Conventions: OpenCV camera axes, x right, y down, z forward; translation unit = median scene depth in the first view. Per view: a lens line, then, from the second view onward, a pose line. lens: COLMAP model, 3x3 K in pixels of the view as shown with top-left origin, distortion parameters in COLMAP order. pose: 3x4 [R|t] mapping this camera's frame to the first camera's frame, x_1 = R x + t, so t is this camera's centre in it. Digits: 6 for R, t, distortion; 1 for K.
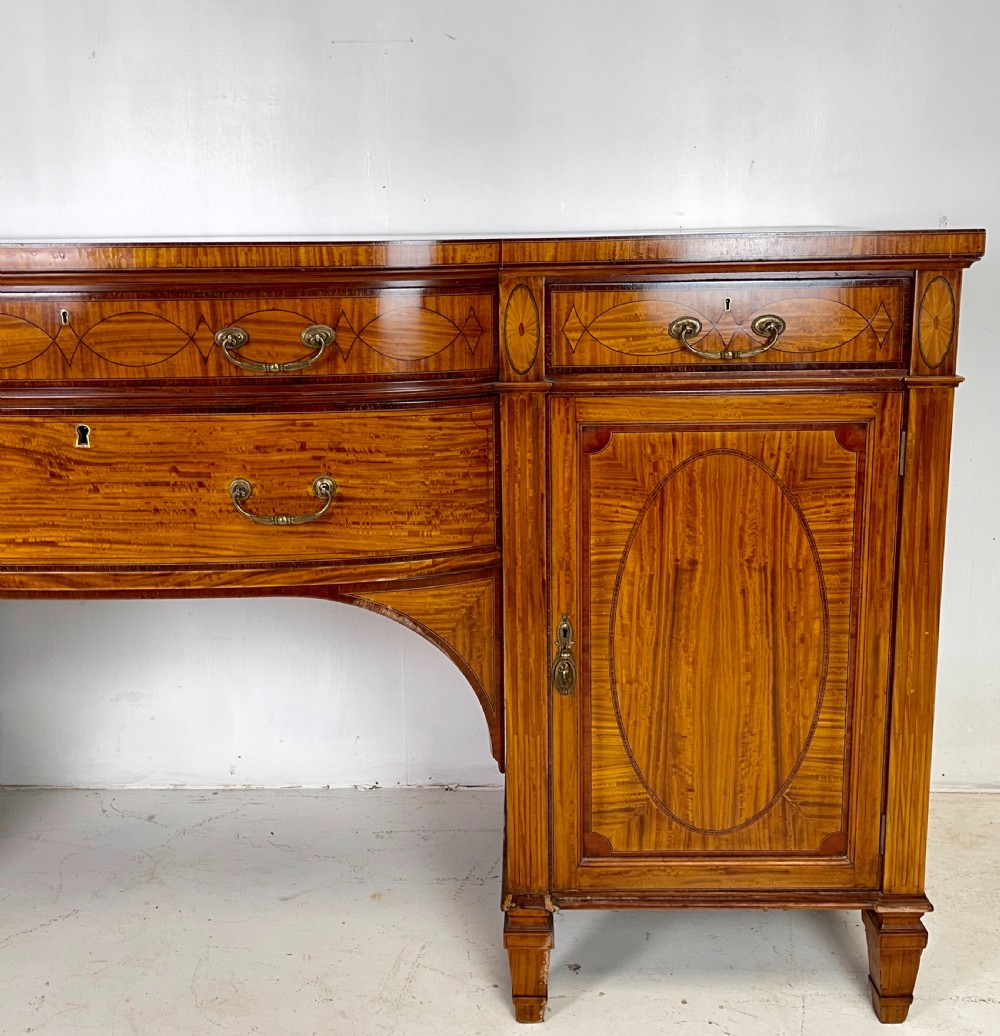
lens RADIAL K [[1054.3, 0, 494.2], [0, 1054.3, 420.5], [0, 0, 1]] dist [0.061631, -0.080725]
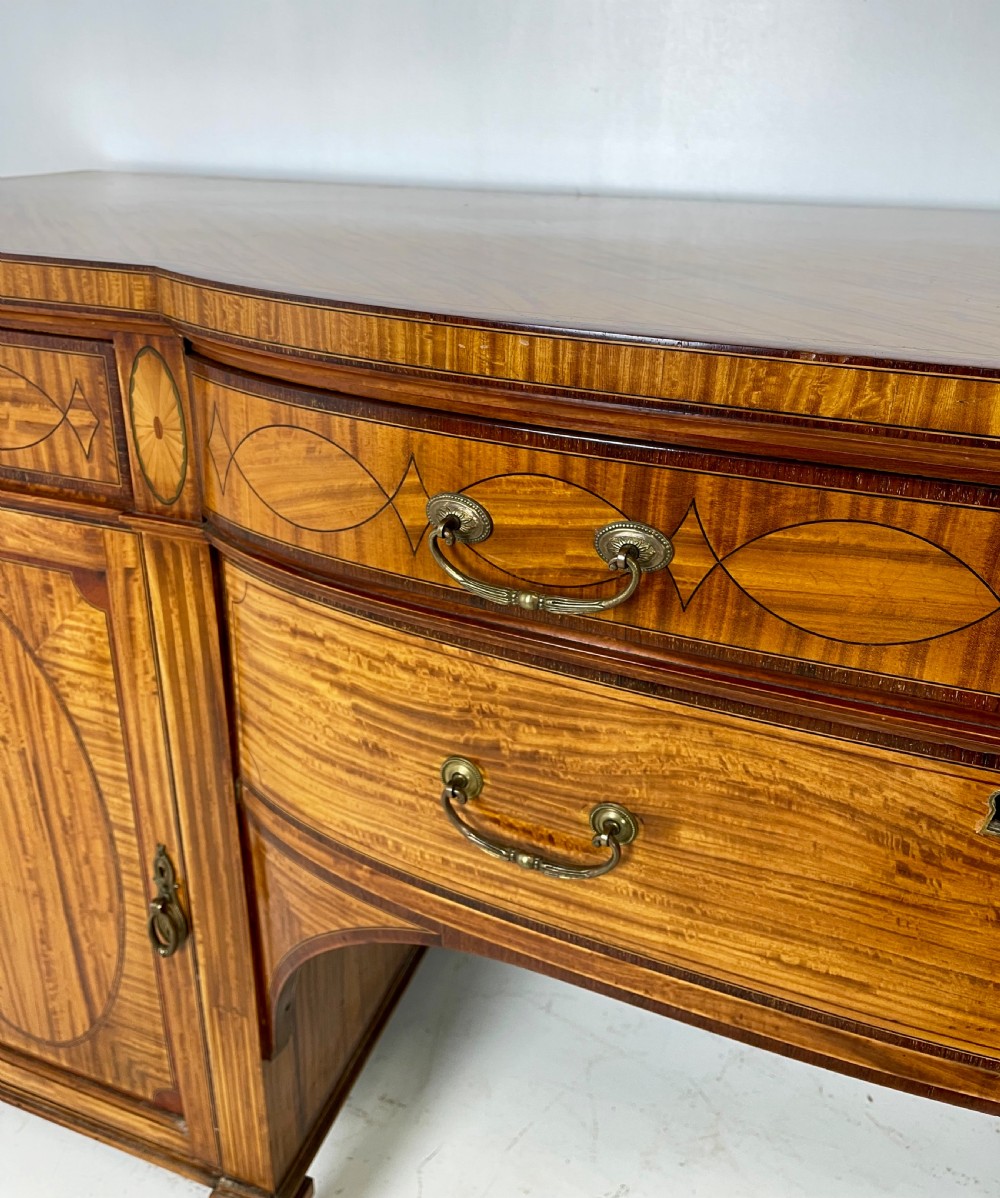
lens RADIAL K [[1013.8, 0, 501.5], [0, 1013.8, 527.2], [0, 0, 1]] dist [0.067339, -0.100987]
pose [[0.947529, 0.148344, -0.283166, -0.473200], [-0.083444, 0.969874, 0.228871, -0.169629], [0.308587, -0.193233, 0.931362, 0.579517]]
